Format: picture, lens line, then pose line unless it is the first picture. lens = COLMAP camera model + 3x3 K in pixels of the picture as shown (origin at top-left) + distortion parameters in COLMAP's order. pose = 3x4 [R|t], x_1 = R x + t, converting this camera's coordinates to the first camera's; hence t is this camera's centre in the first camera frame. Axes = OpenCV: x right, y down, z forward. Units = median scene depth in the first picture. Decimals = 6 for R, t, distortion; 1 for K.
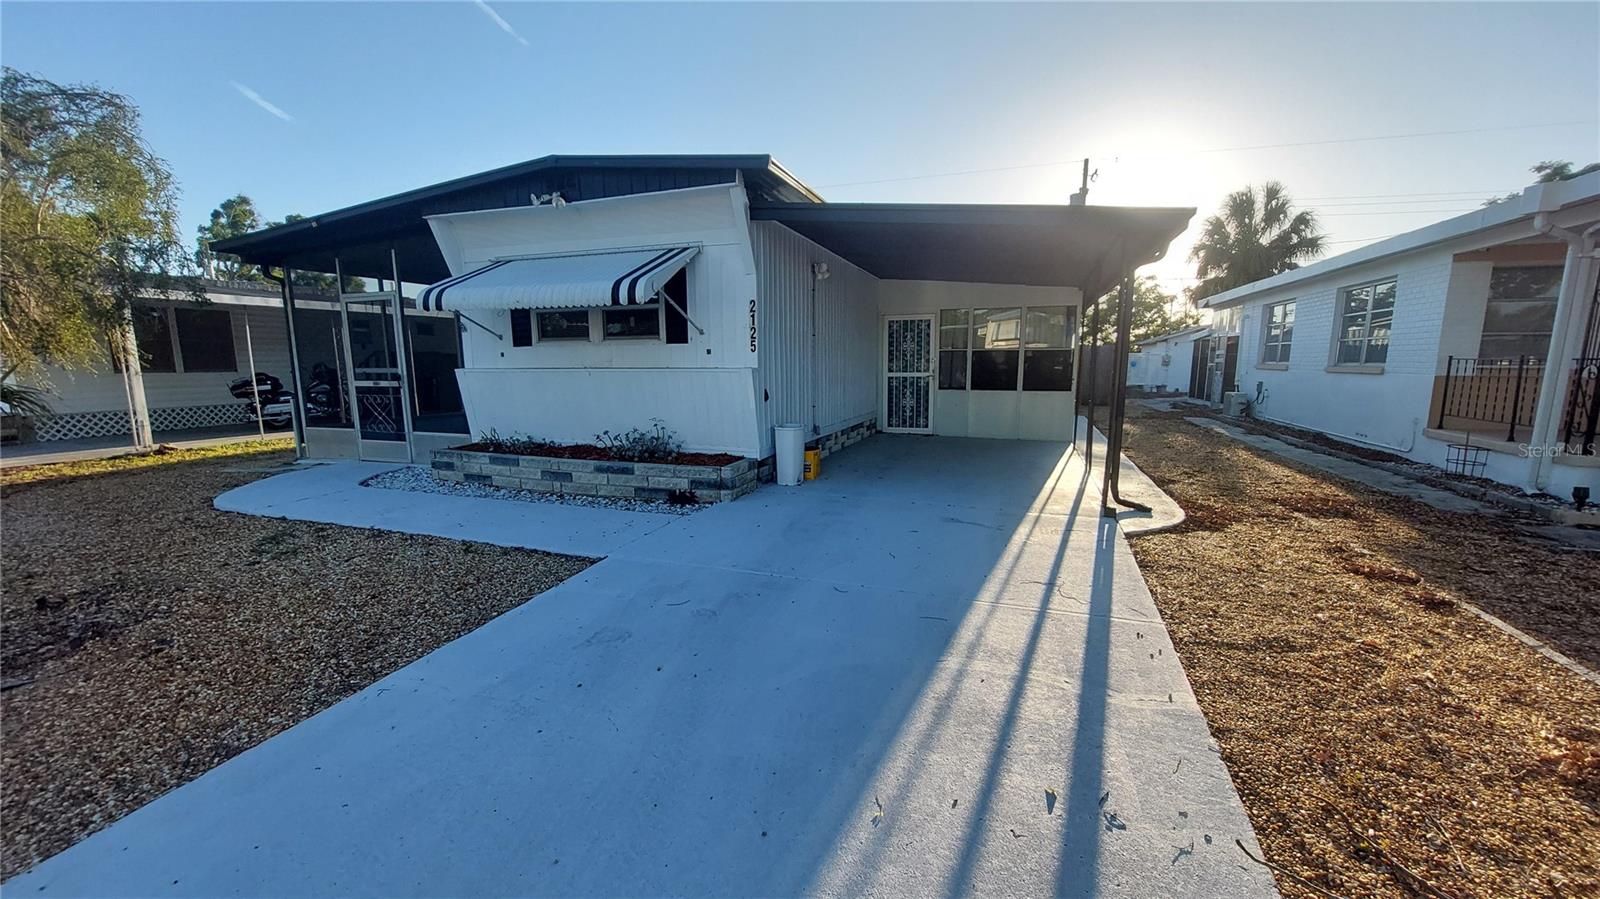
lens RADIAL K [[635.7, 0, 798.0], [0, 635.7, 467.4], [0, 0, 1]] dist [-0.018118, -0.000364]
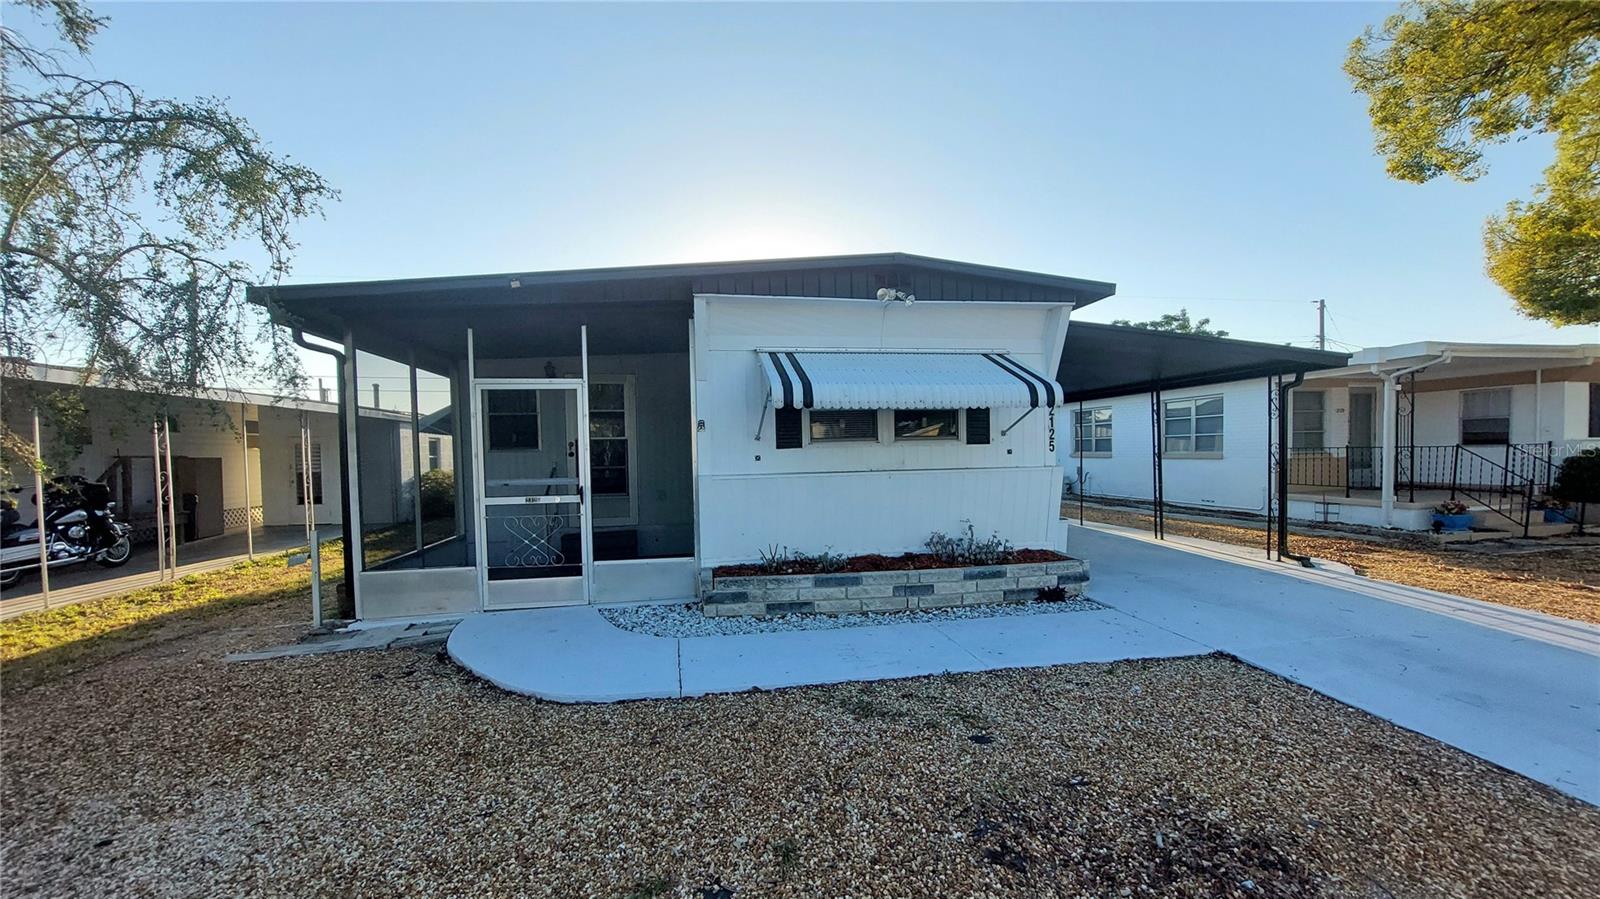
lens RADIAL K [[638.5, 0, 800.2], [0, 638.5, 467.7], [0, 0, 1]] dist [-0.008572, -0.000038]
pose [[0.870208, -0.026987, 0.491945, -0.929557], [0.097650, 0.988137, -0.118528, -0.064470], [-0.482911, 0.151183, 0.862520, 0.261073]]
